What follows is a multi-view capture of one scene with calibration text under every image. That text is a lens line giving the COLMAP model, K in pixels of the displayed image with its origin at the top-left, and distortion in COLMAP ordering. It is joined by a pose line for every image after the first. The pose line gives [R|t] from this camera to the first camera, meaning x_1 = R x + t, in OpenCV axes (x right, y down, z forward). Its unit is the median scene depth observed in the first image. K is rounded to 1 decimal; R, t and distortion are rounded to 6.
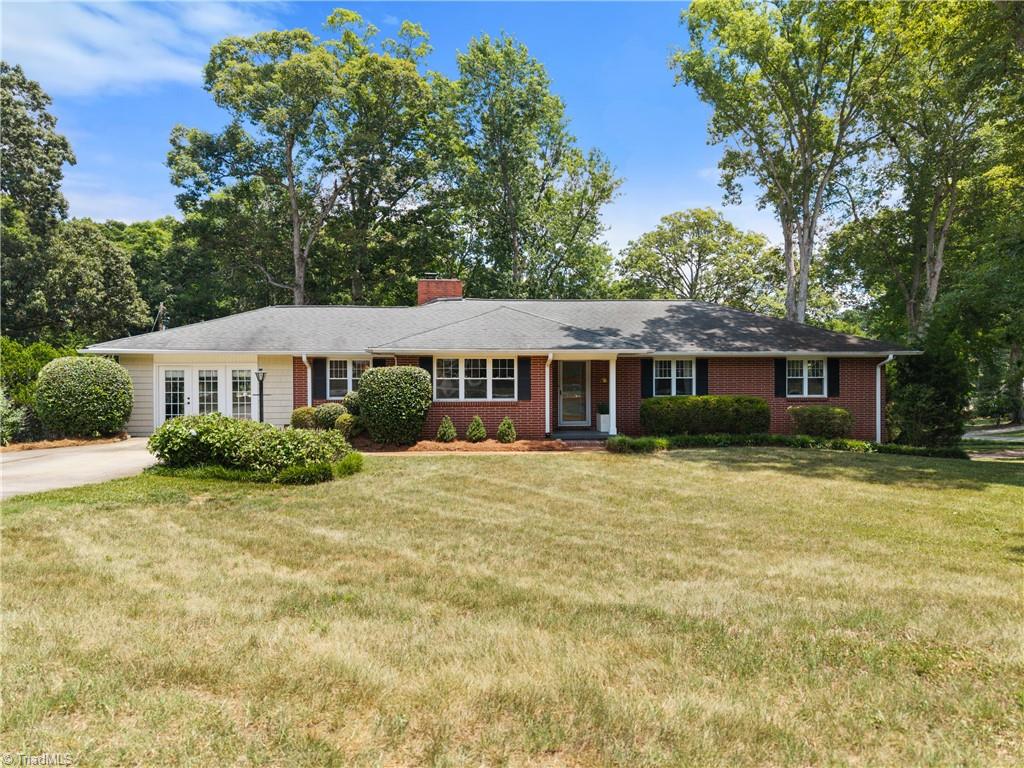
lens RADIAL K [[716.1, 0, 512.0], [0, 716.1, 384.0], [0, 0, 1]] dist [0.165042, -0.000077]
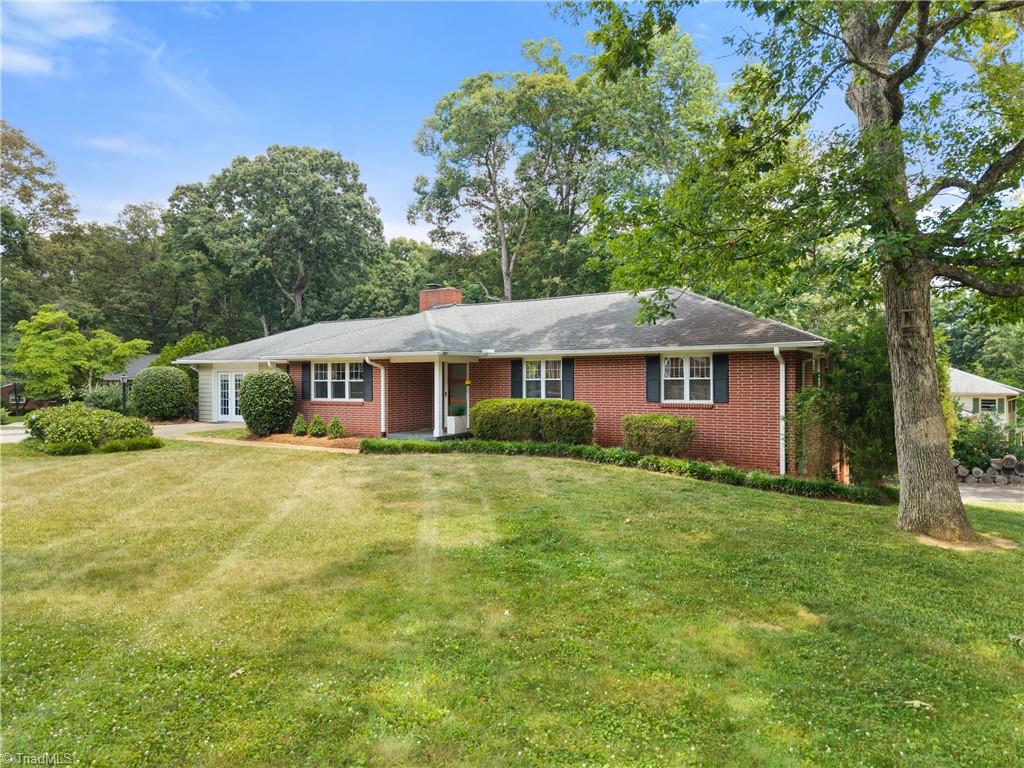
lens RADIAL K [[716.1, 0, 512.0], [0, 716.1, 384.0], [0, 0, 1]] dist [0.165042, -0.000077]
pose [[0.790171, 0.002687, -0.612881, 0.787313], [-0.001492, 0.999996, 0.002460, -0.004991], [0.612885, -0.001030, 0.790171, 0.268495]]
